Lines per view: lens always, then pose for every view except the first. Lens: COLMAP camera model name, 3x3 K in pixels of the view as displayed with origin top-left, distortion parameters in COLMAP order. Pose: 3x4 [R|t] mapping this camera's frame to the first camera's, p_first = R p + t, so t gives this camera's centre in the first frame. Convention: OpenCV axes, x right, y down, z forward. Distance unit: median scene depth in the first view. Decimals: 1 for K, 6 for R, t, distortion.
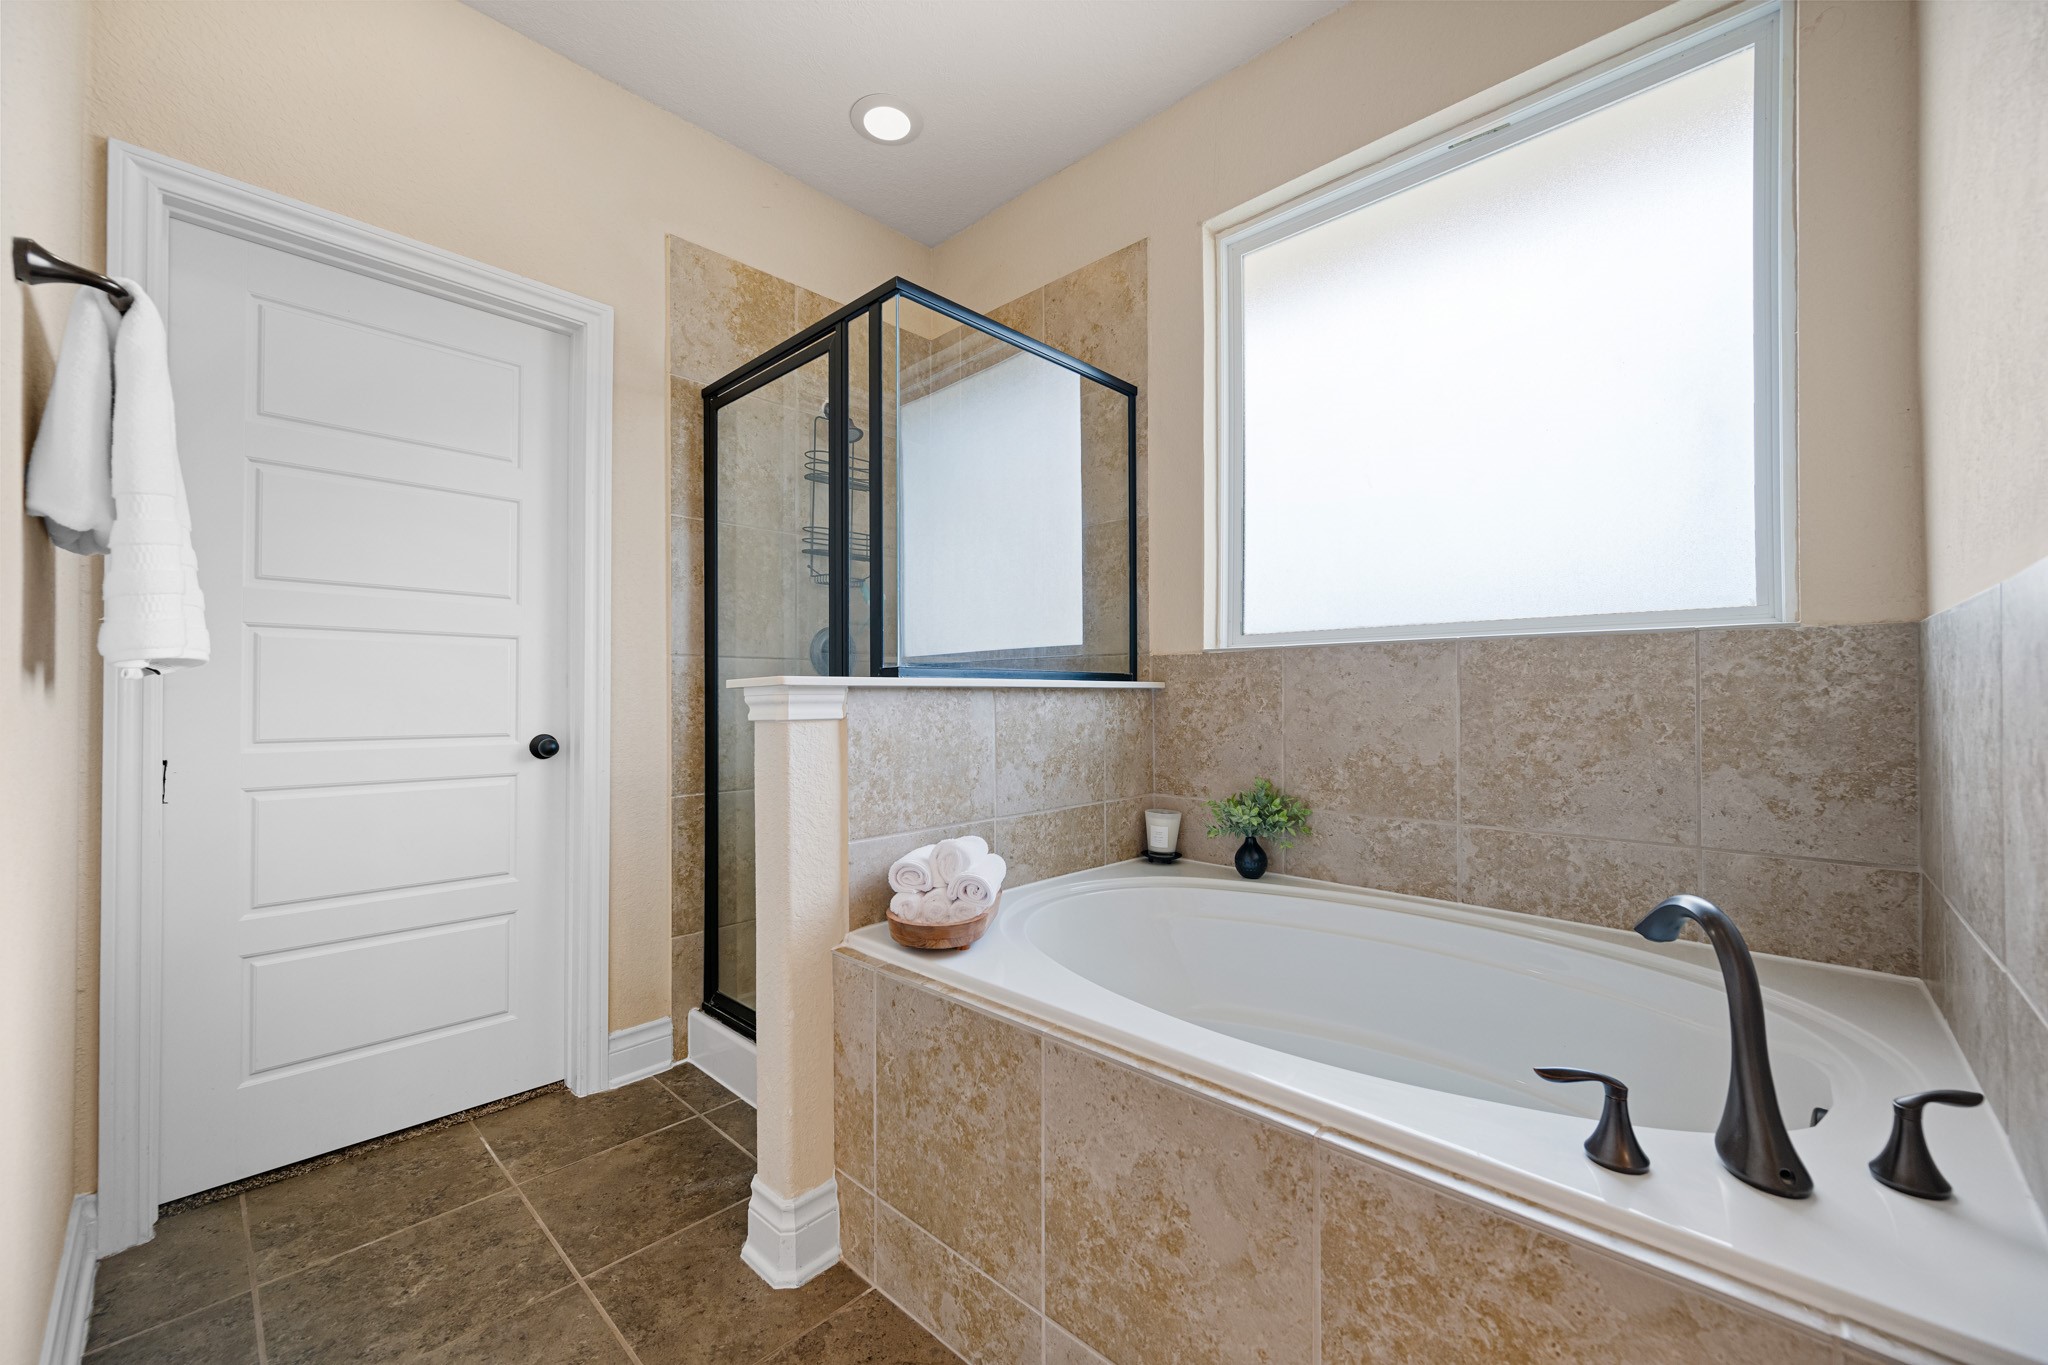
lens RADIAL K [[798.7, 0, 1019.3], [0, 798.7, 693.2], [0, 0, 1]] dist [0.000660, 0.000252]
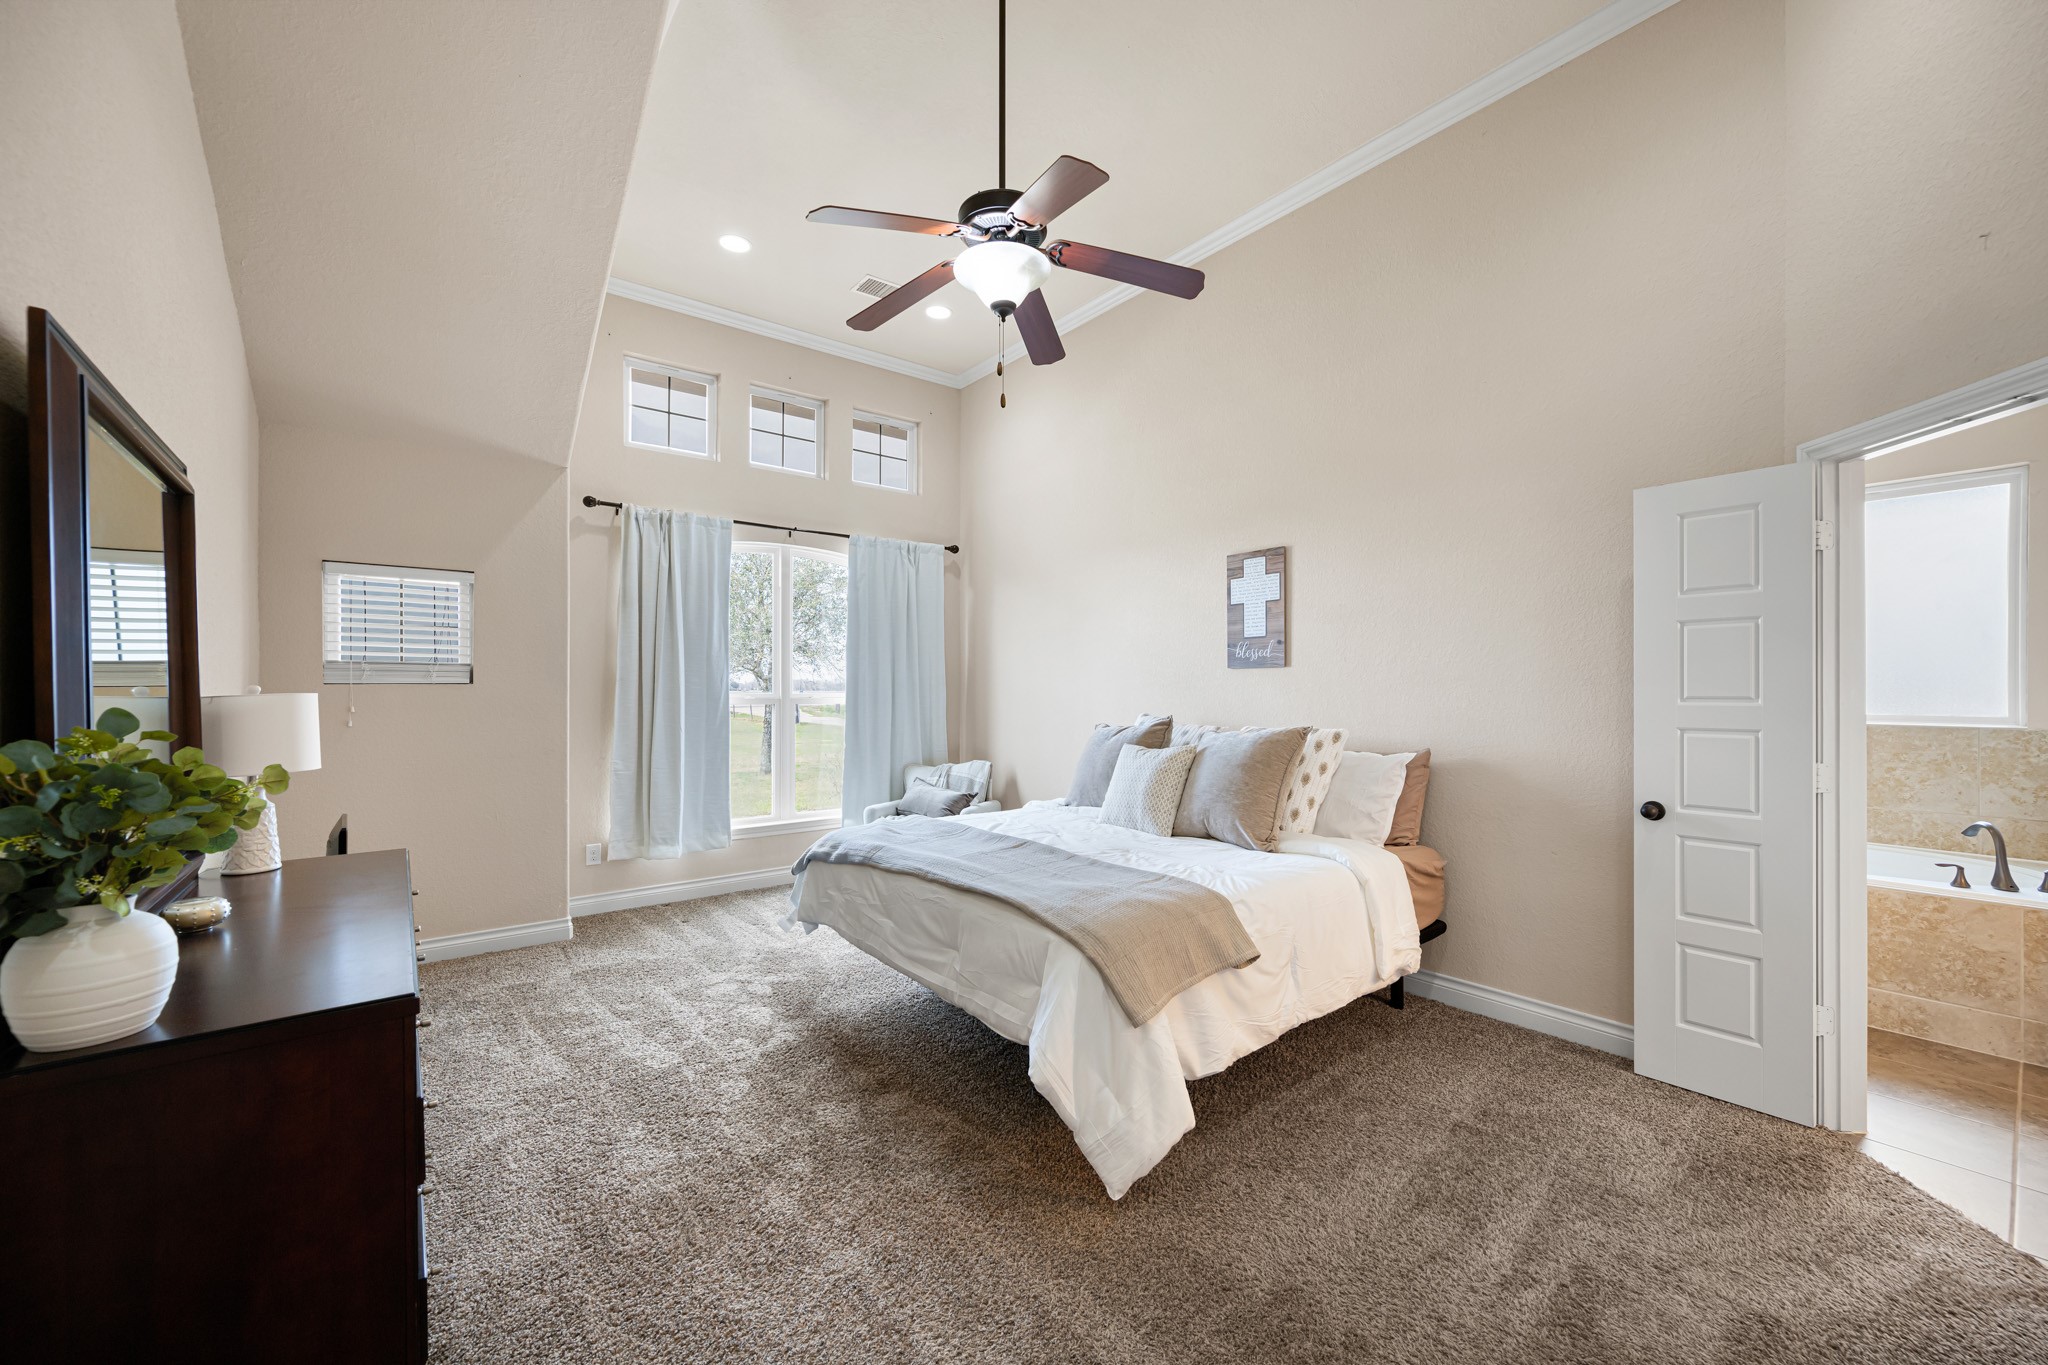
lens RADIAL K [[798.7, 0, 1022.1], [0, 798.7, 693.8], [0, 0, 1]] dist [0.000660, 0.000252]
pose [[0.988788, 0.003284, -0.149292, -1.867899], [-0.001620, 0.999935, 0.011263, -0.227634], [0.149319, -0.010895, 0.988729, -2.061398]]
